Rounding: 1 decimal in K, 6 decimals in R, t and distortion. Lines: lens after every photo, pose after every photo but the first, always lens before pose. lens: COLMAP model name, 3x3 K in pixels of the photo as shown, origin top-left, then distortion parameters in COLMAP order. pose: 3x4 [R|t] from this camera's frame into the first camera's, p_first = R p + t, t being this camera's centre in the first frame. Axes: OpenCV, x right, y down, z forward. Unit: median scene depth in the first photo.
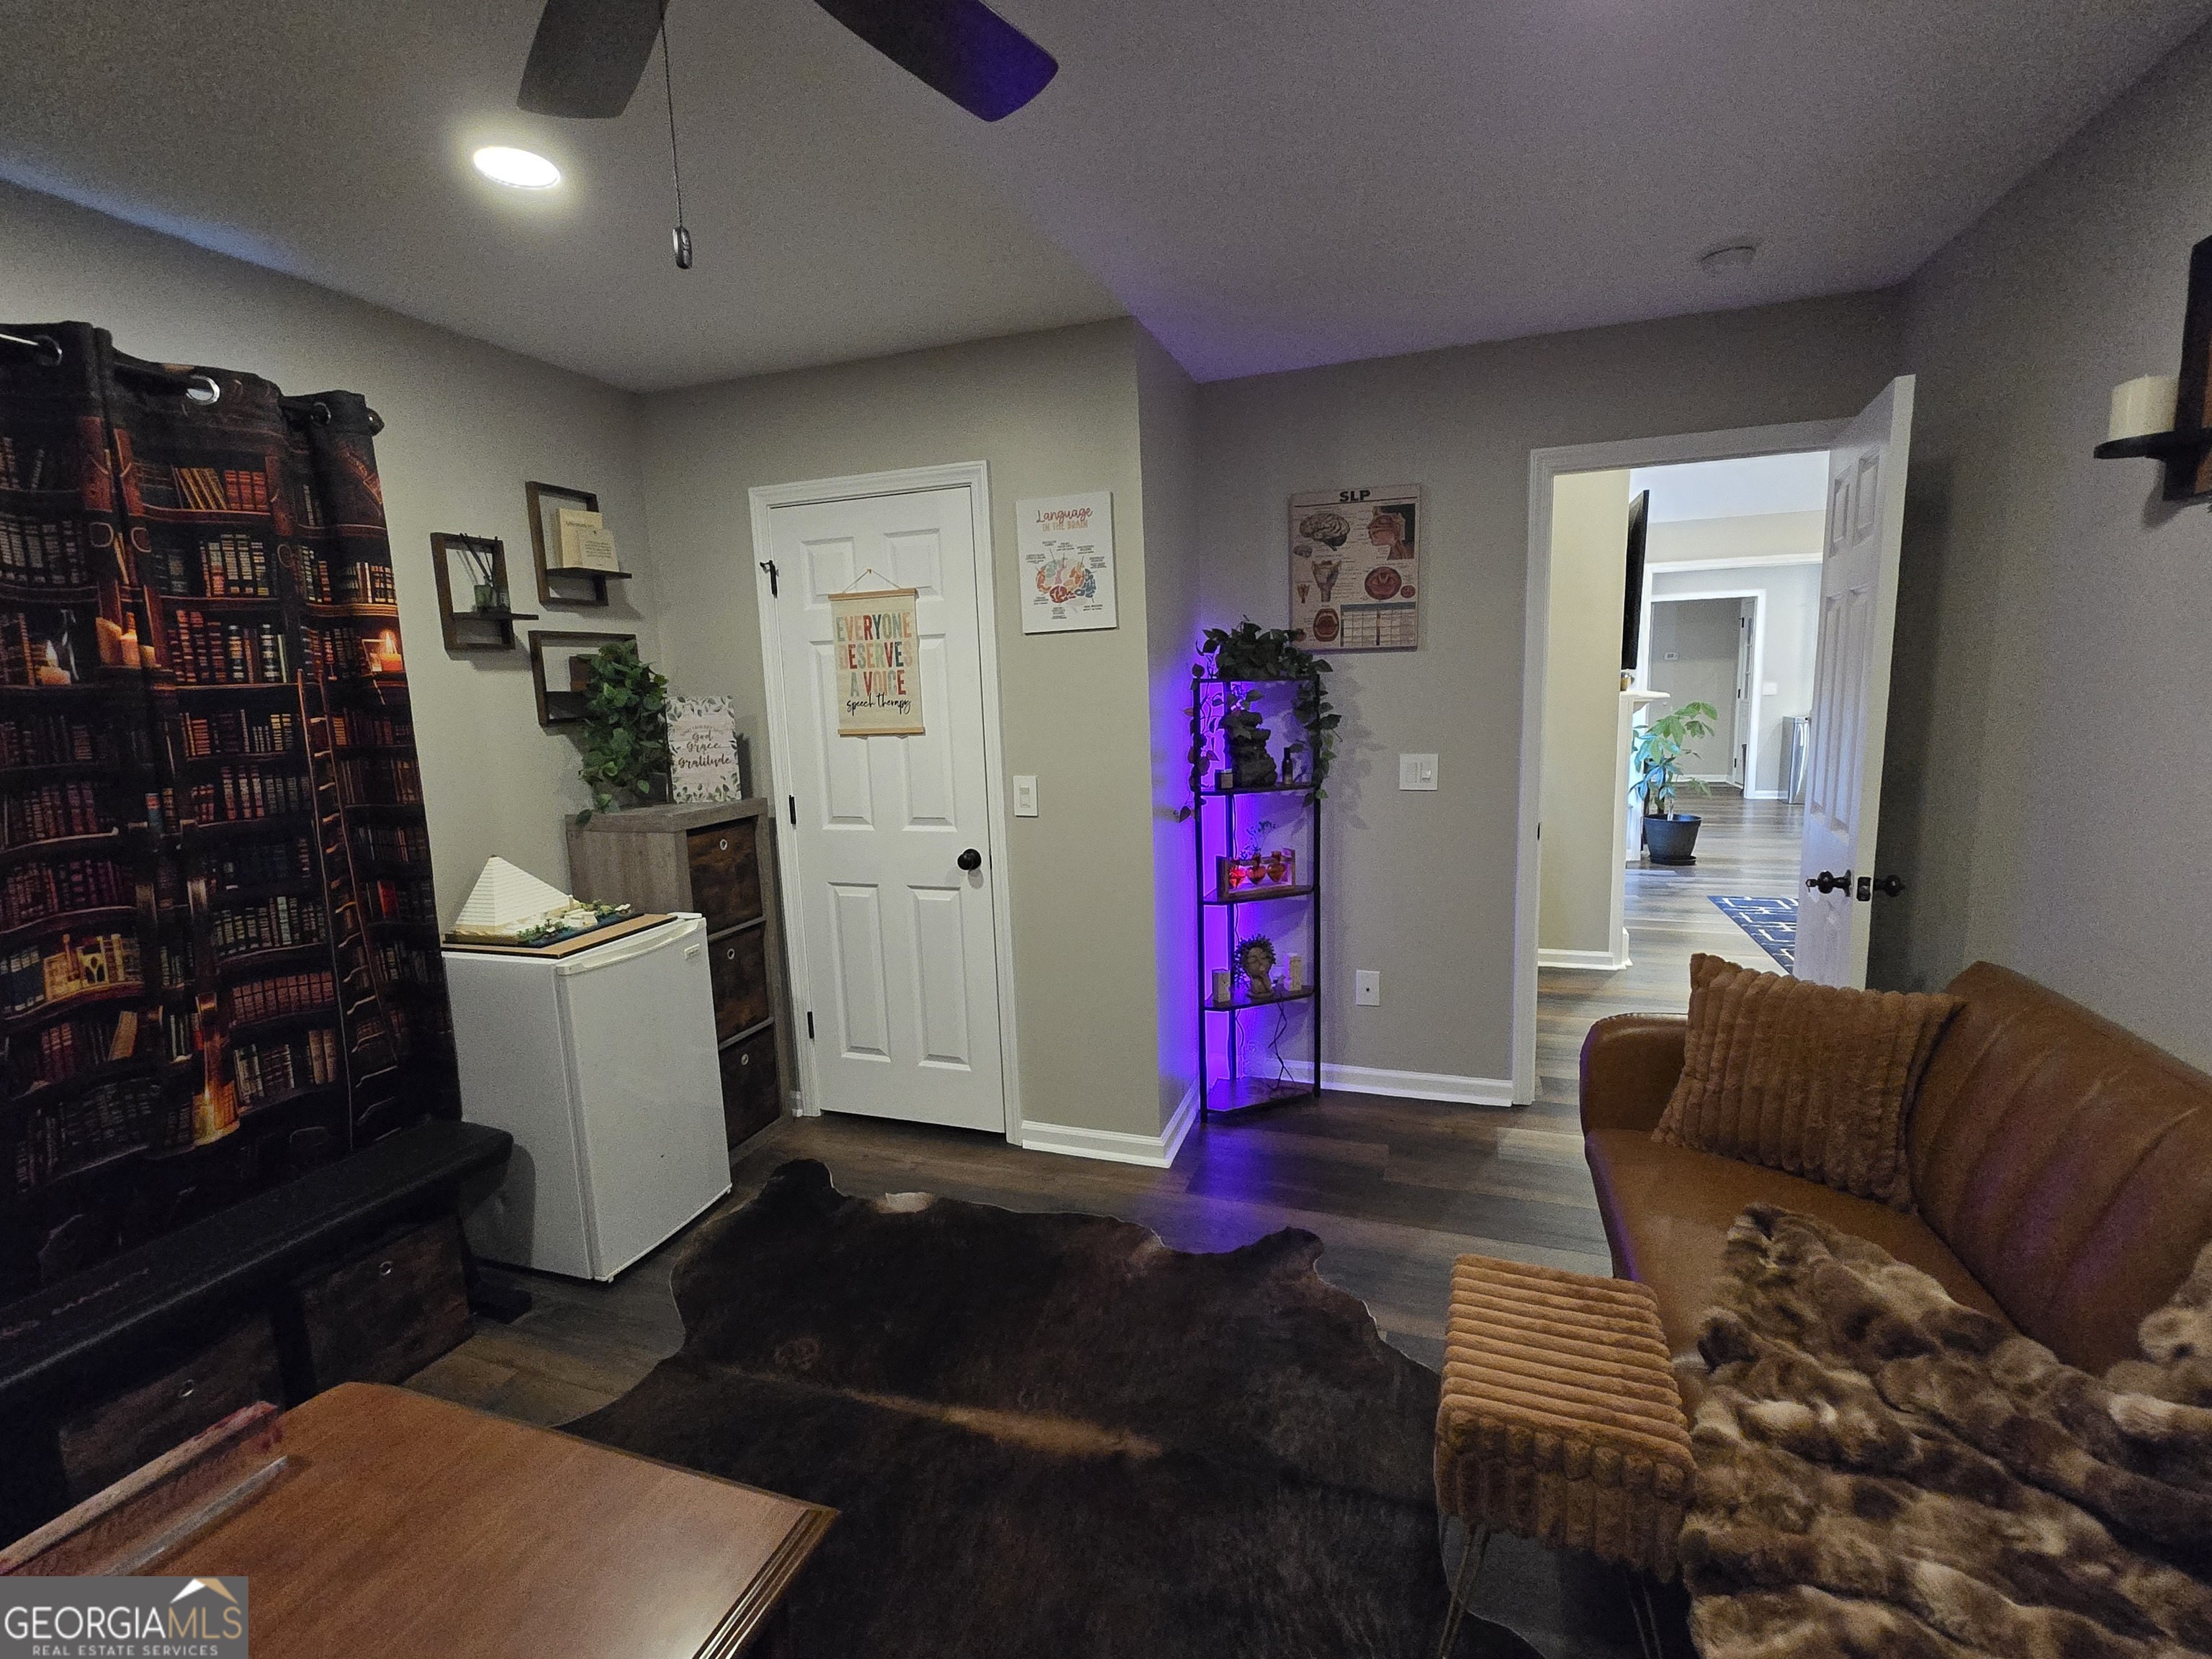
lens RADIAL K [[985.9, 0, 1095.0], [0, 985.9, 827.0], [0, 0, 1]] dist [0.001589, -0.000115]
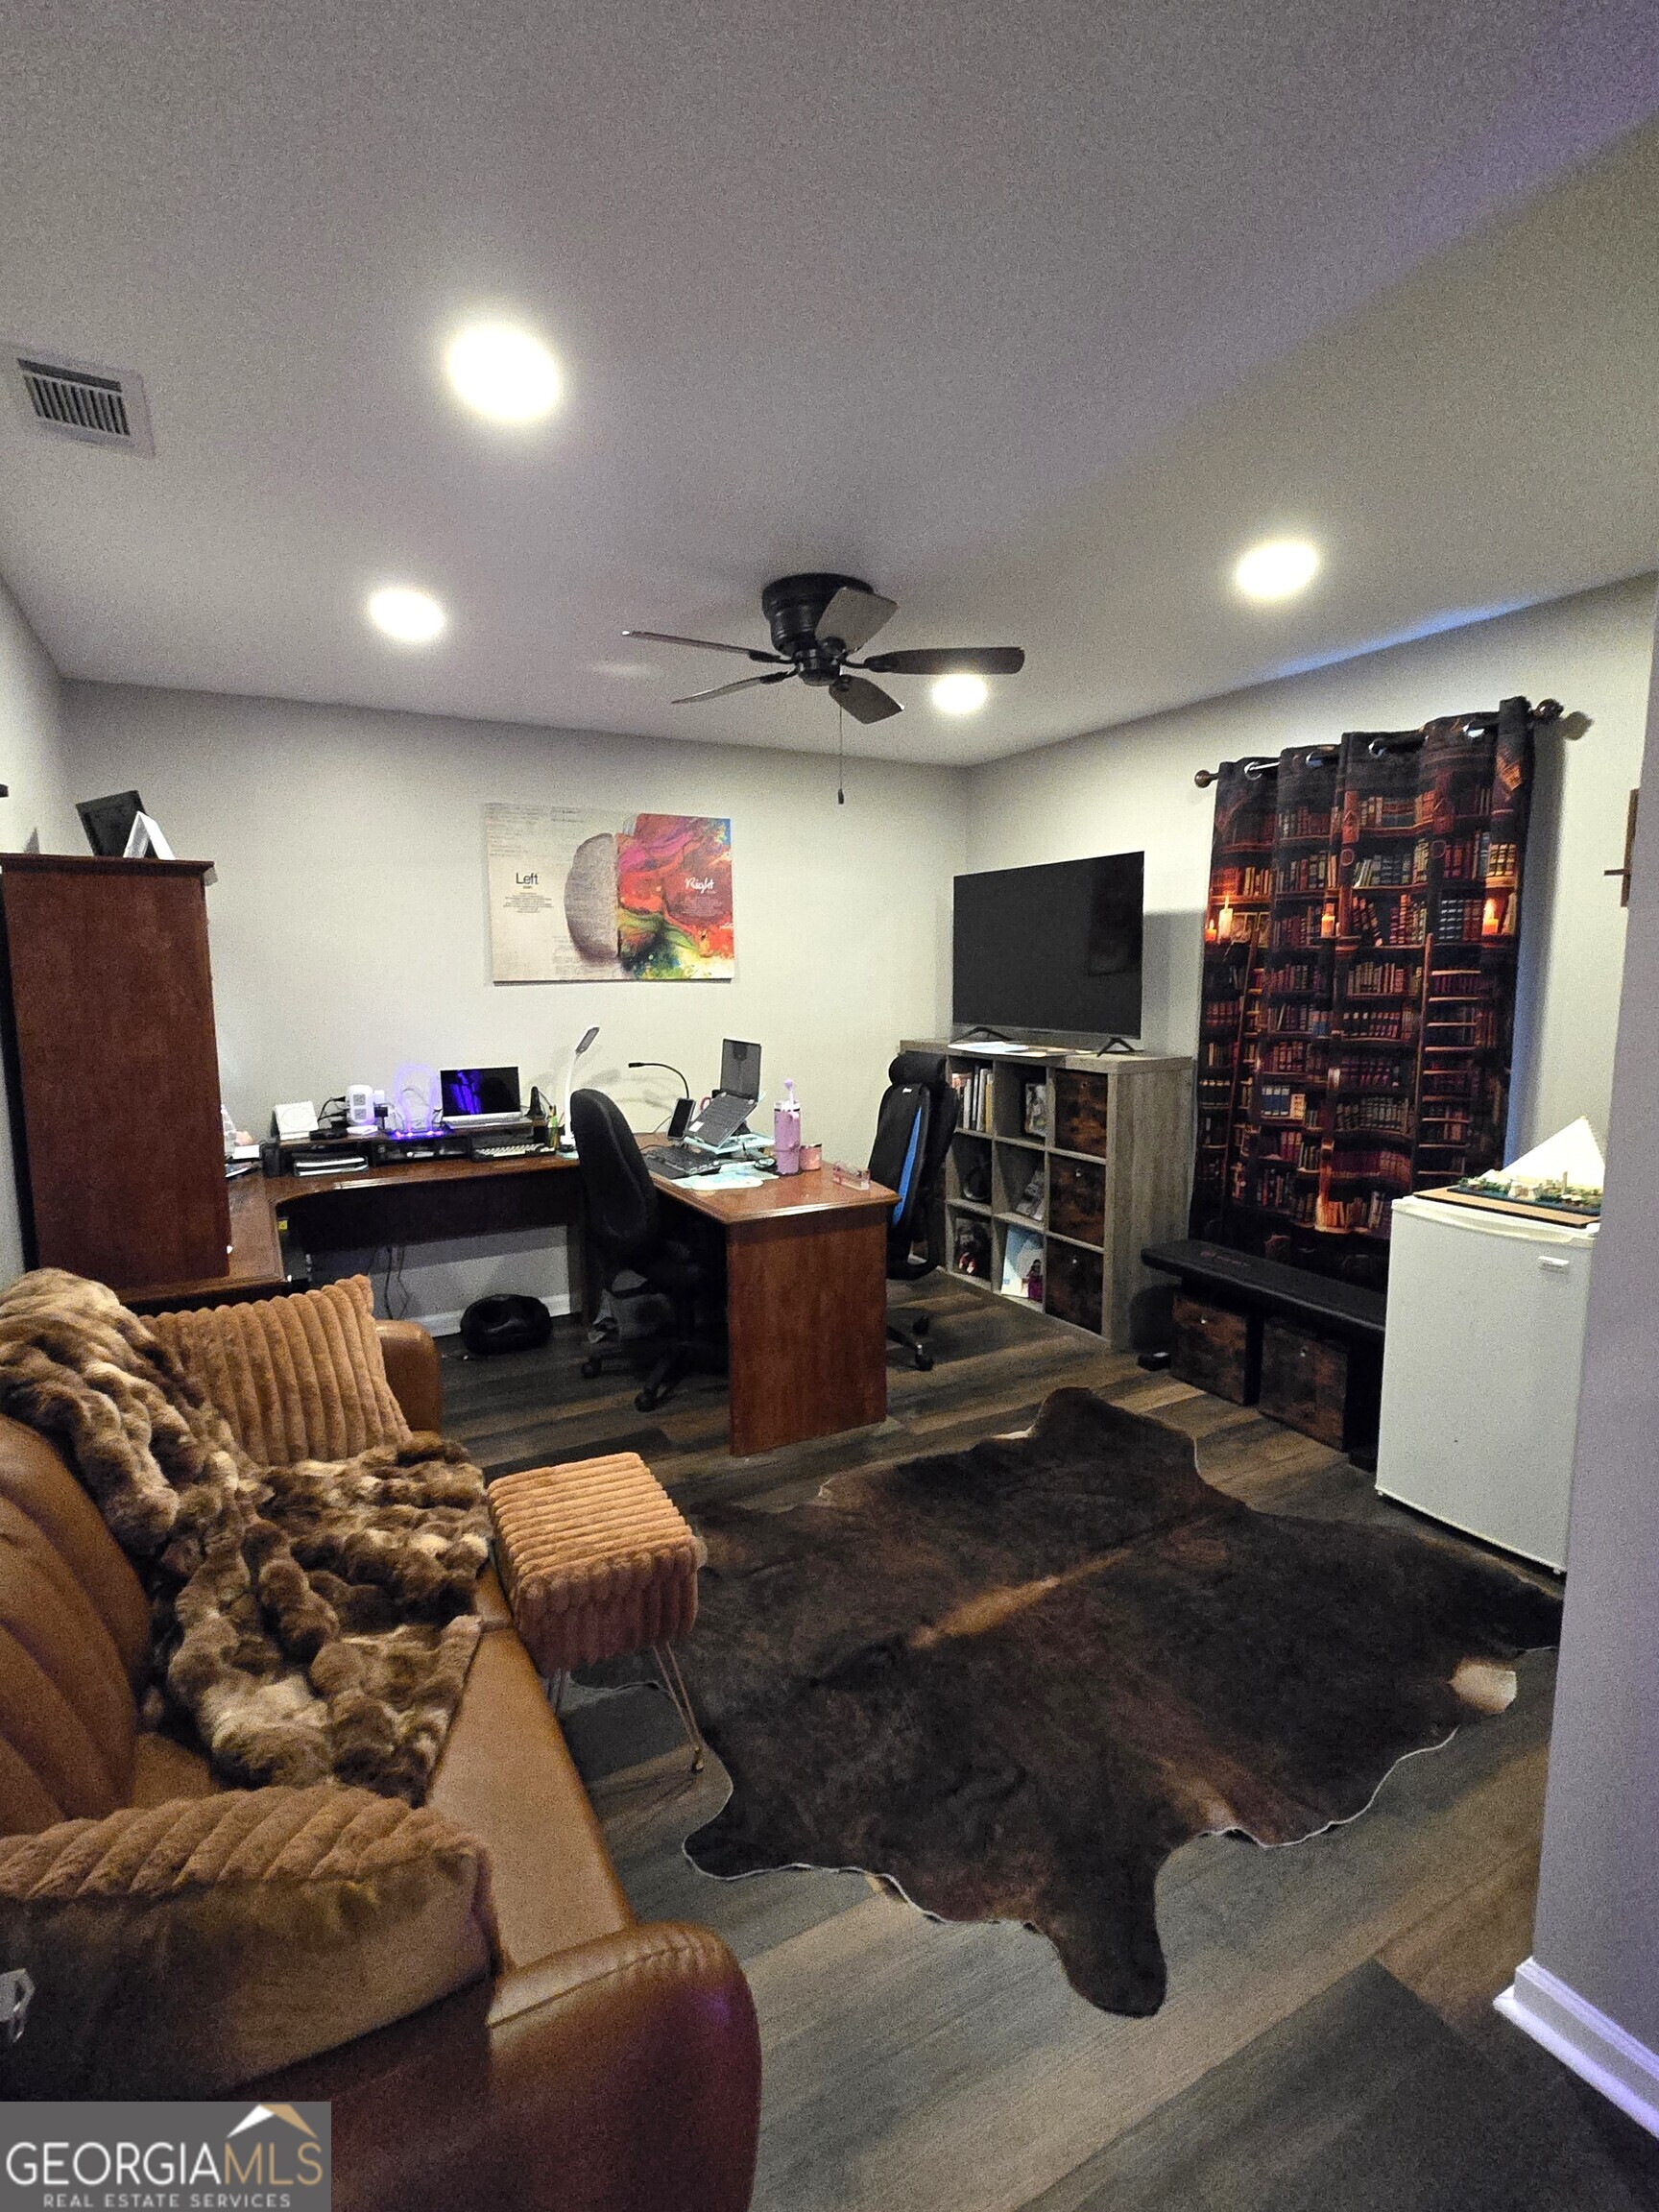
lens RADIAL K [[985.9, 0, 829.5], [0, 985.9, 1106.0], [0, 0, 1]] dist [0.001589, -0.000115]
pose [[-0.646135, 0.147138, -0.748906, 0.763461], [-0.080349, 0.962674, 0.258461, -0.218373], [0.758982, 0.227175, -0.610195, 1.272261]]
